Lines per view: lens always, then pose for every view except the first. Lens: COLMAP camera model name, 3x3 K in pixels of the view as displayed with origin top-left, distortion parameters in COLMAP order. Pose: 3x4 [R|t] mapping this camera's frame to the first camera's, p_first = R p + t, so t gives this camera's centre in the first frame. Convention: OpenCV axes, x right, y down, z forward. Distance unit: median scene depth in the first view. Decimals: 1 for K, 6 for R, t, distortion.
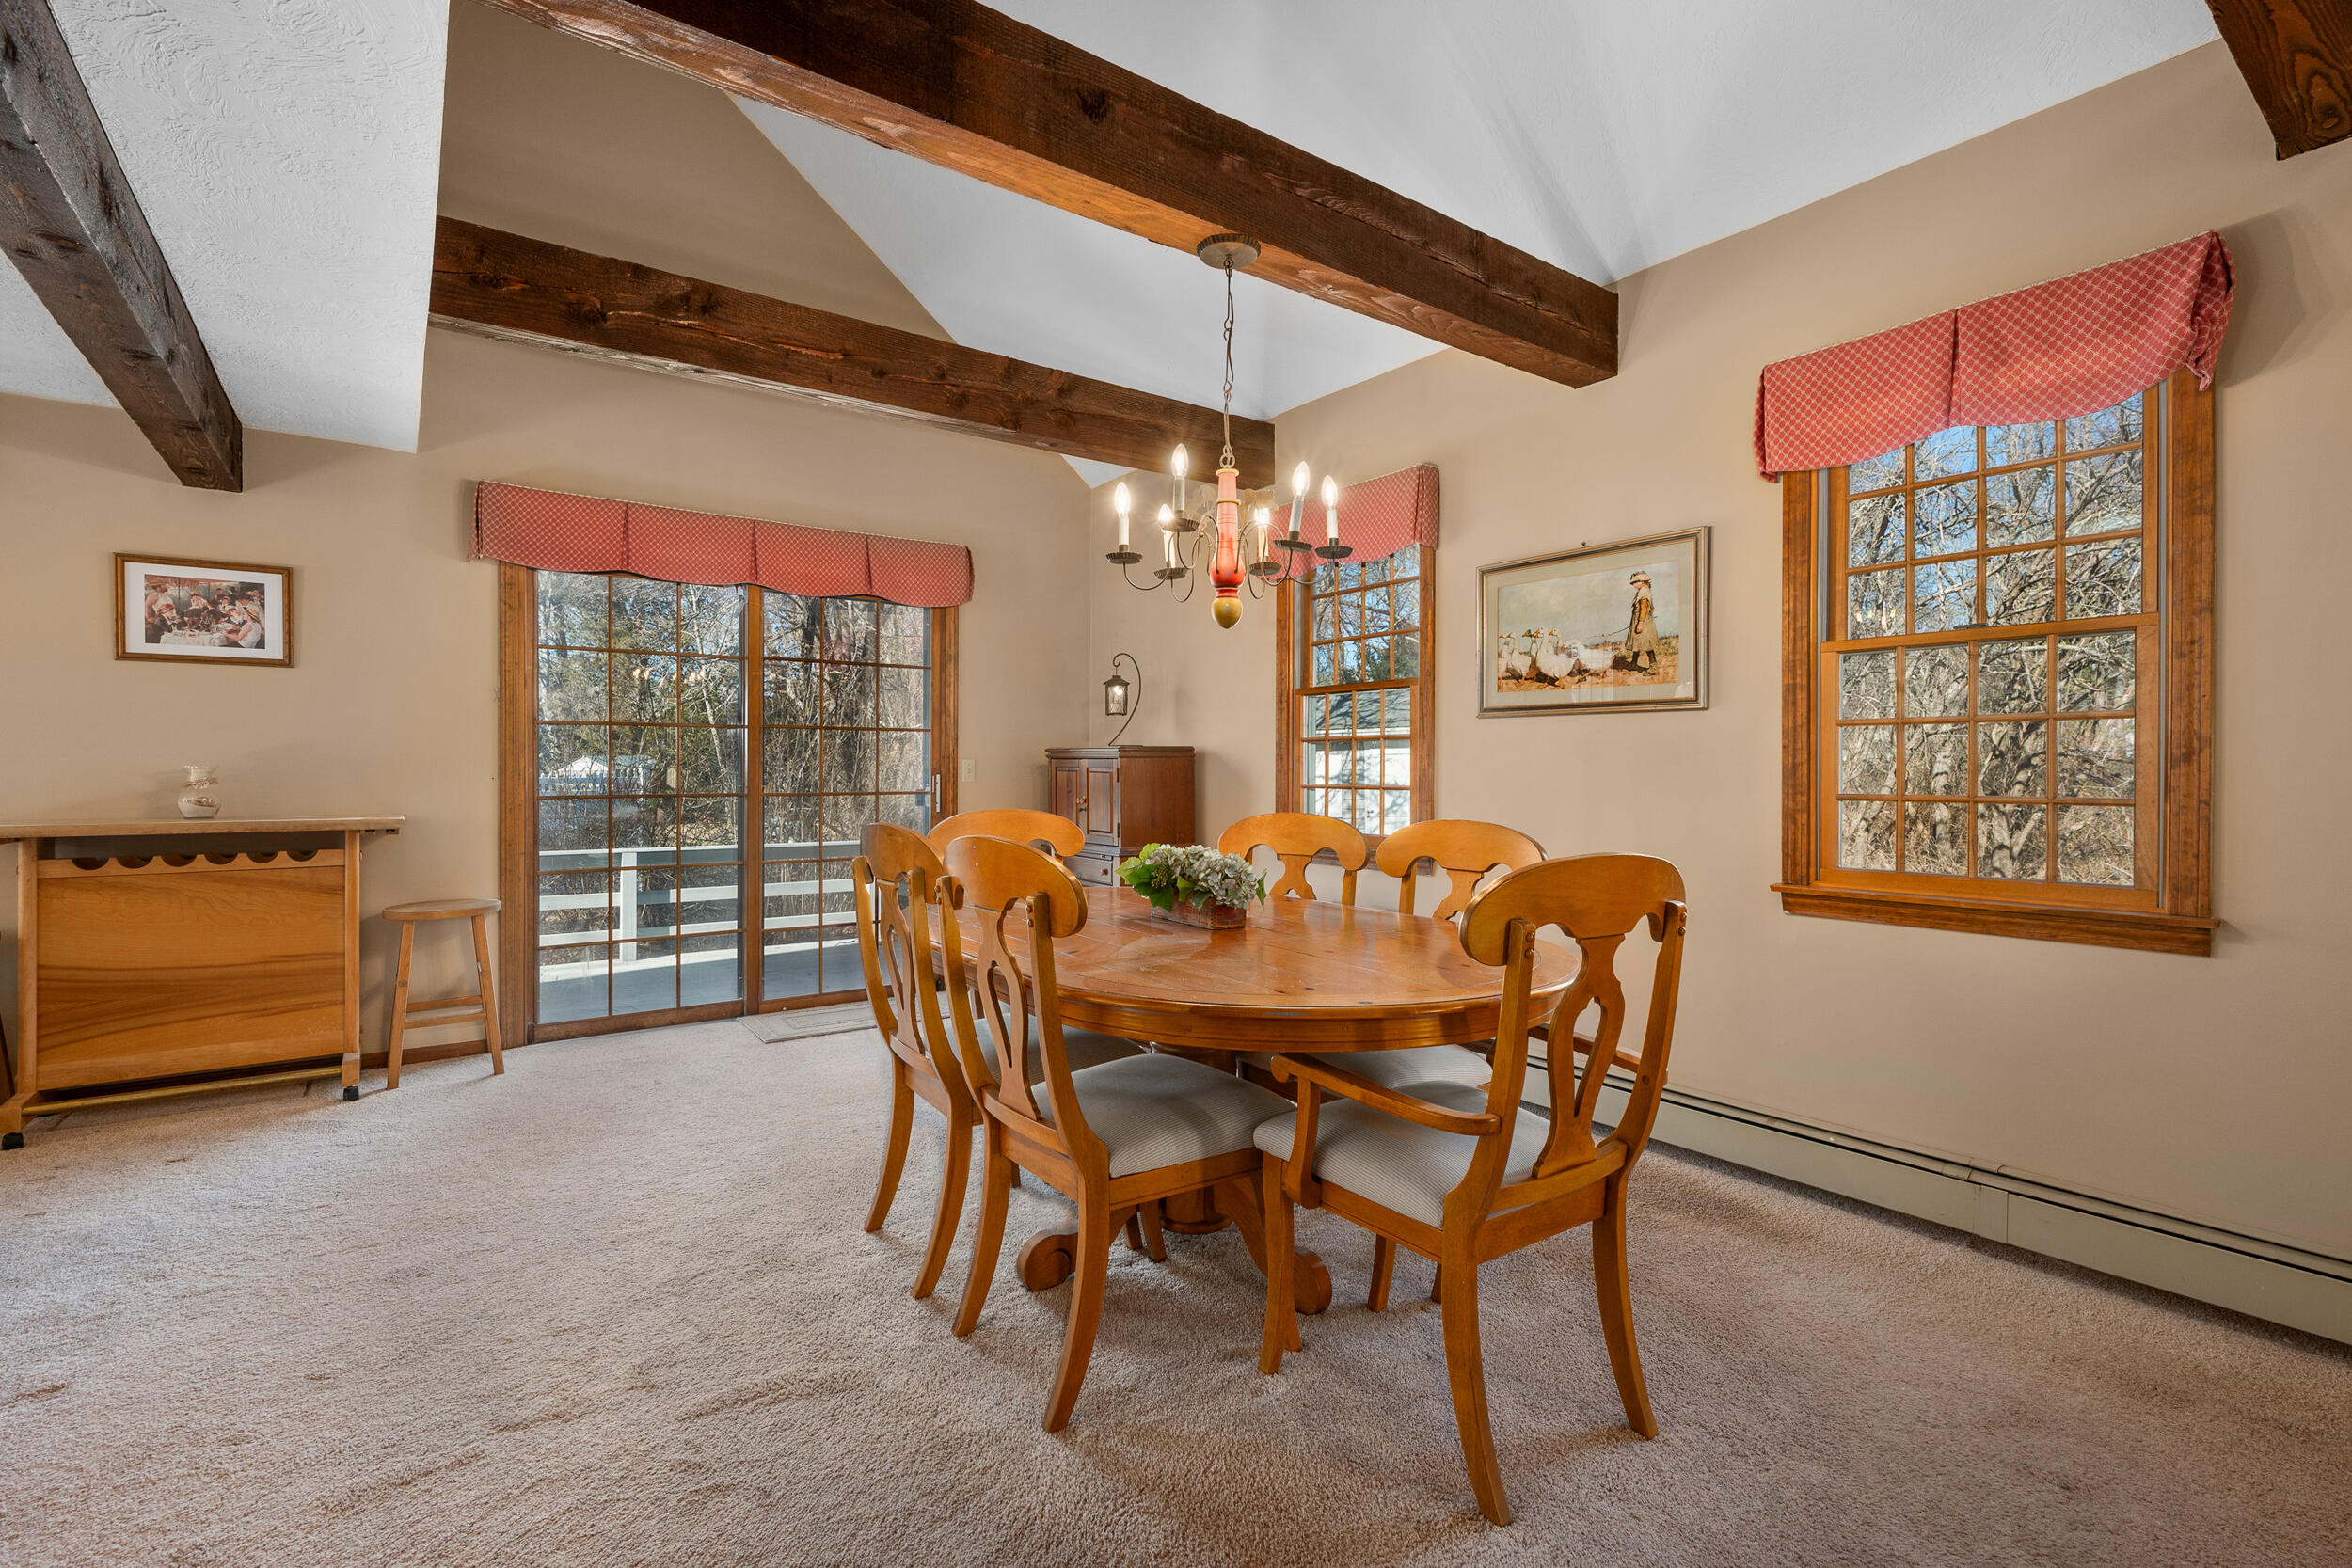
lens RADIAL K [[1124.5, 0, 1176.0], [0, 1124.5, 784.0], [0, 0, 1]] dist [0.001887, -0.000180]
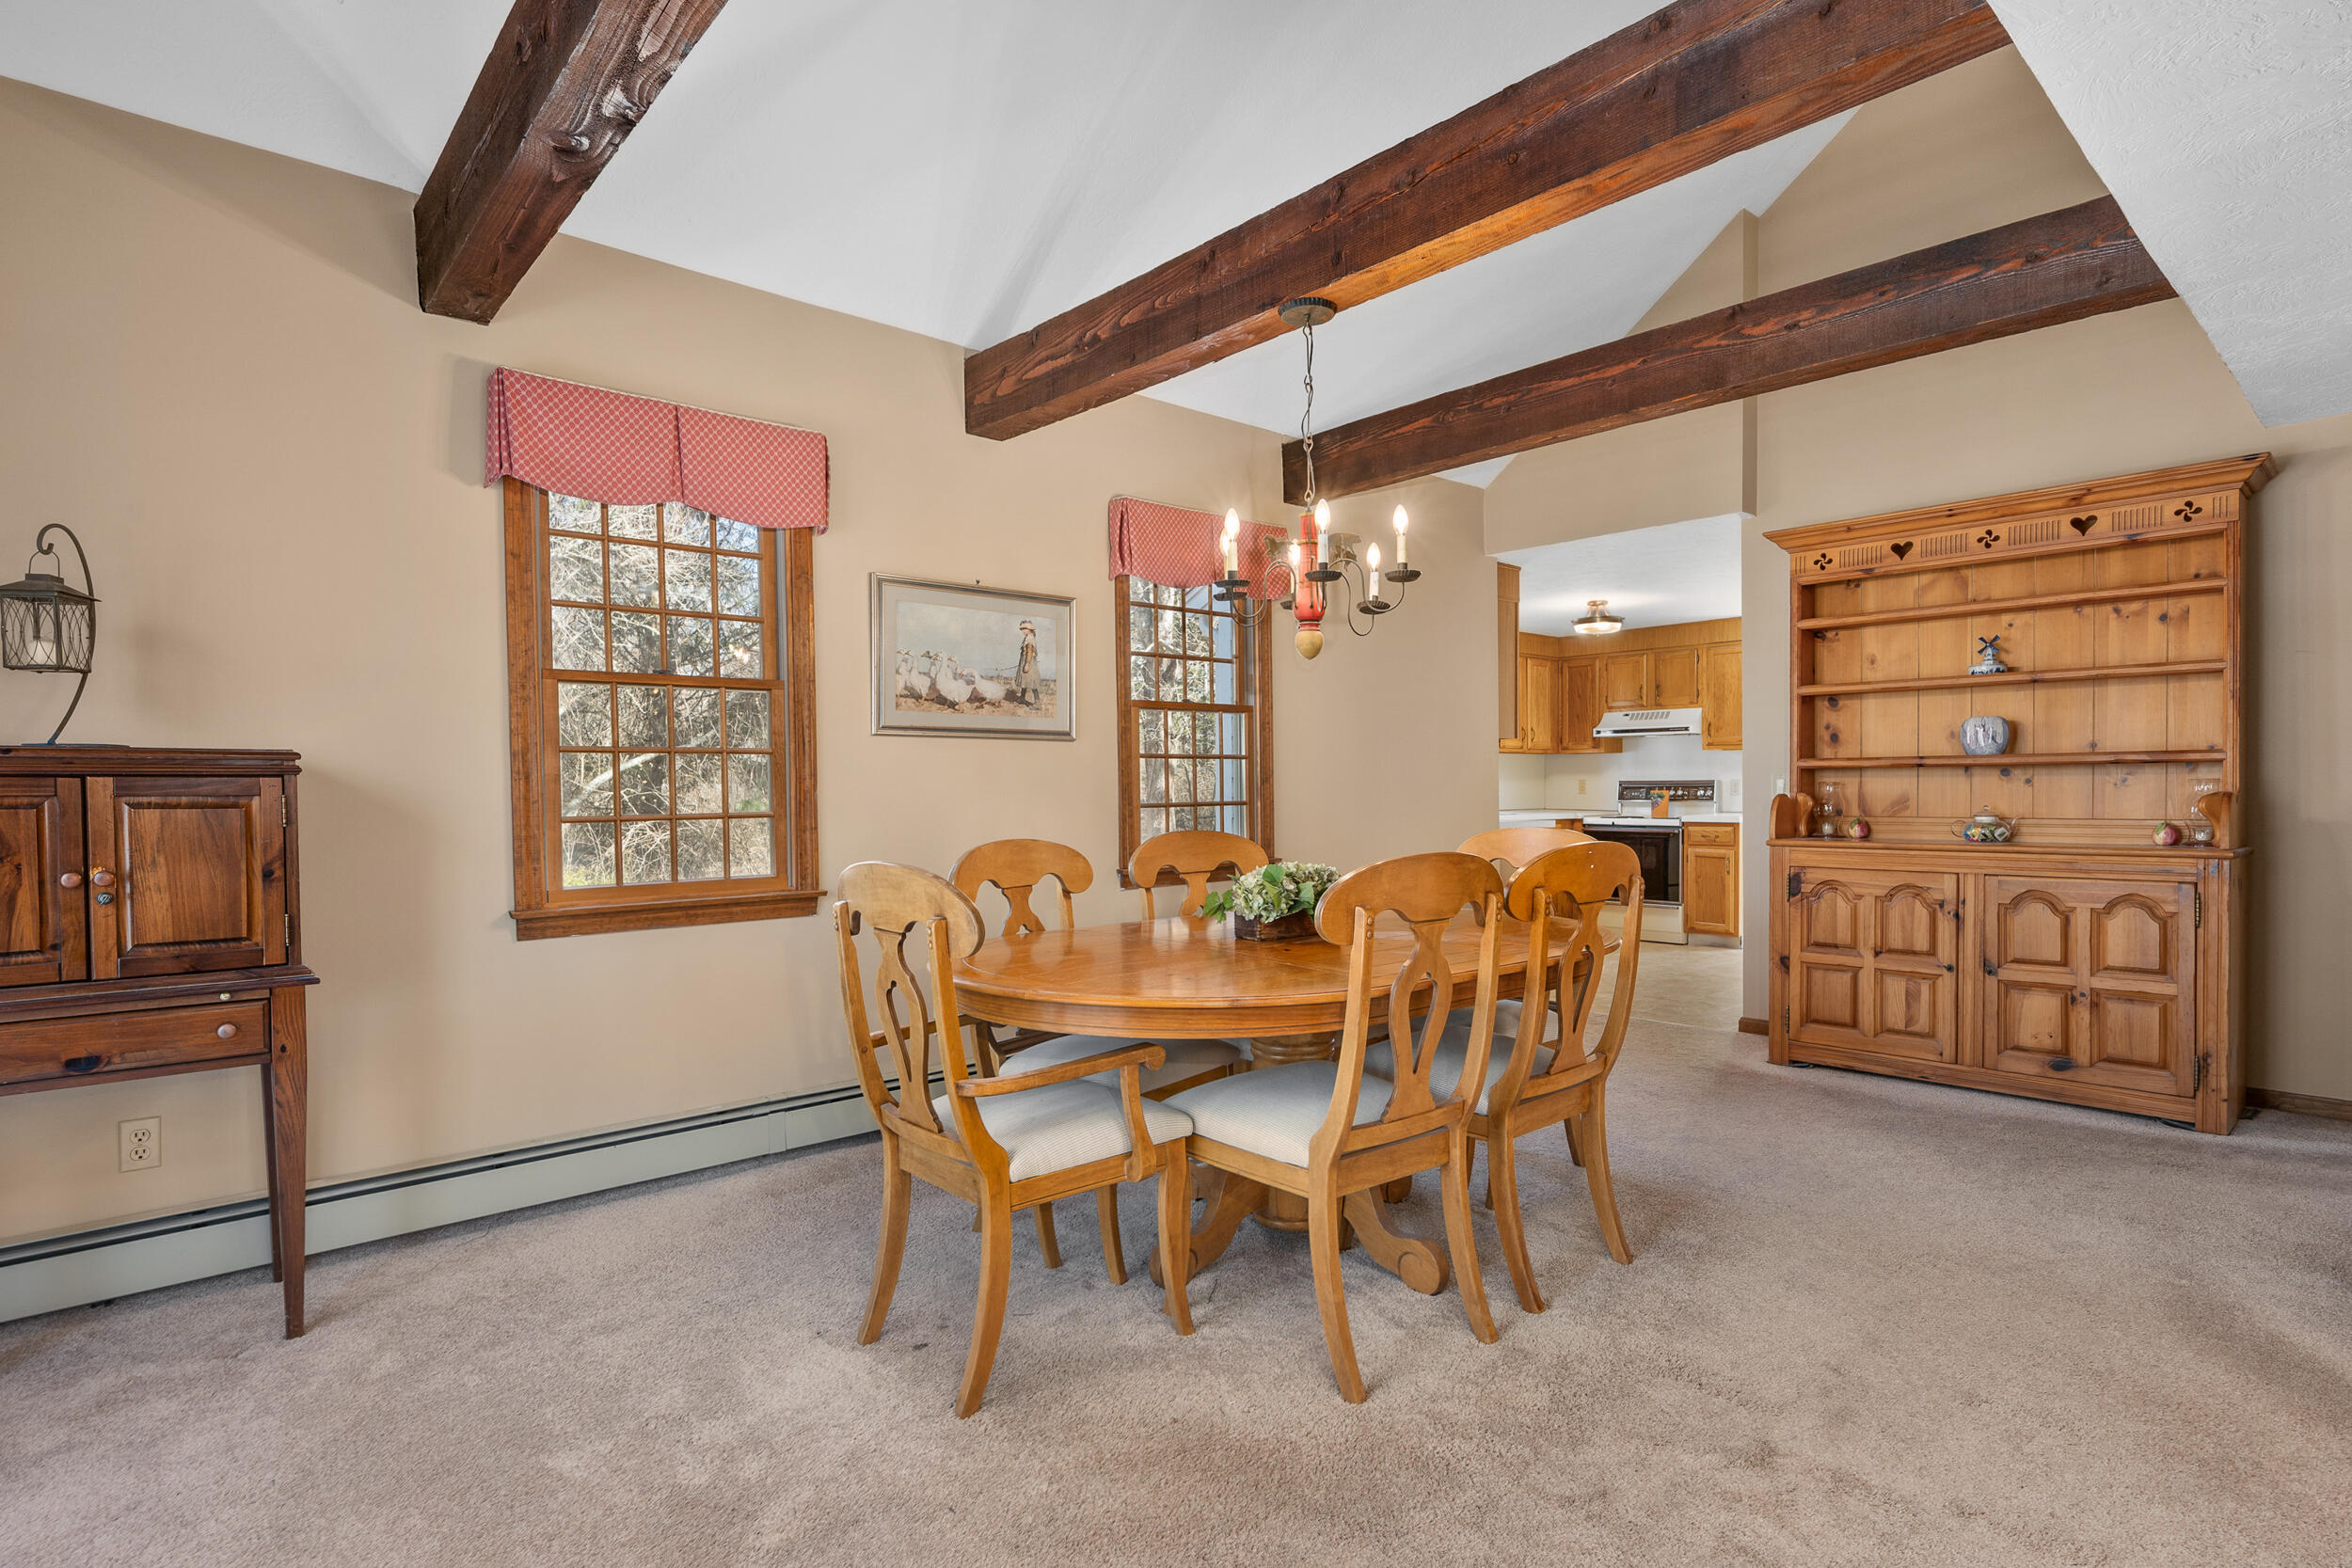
lens RADIAL K [[1124.5, 0, 1176.0], [0, 1124.5, 784.0], [0, 0, 1]] dist [0.001887, -0.000180]
pose [[-0.112143, -0.008669, 0.993654, -0.726150], [0.018087, 0.999778, 0.010764, -0.025850], [-0.993527, 0.019179, -0.111962, 0.916060]]
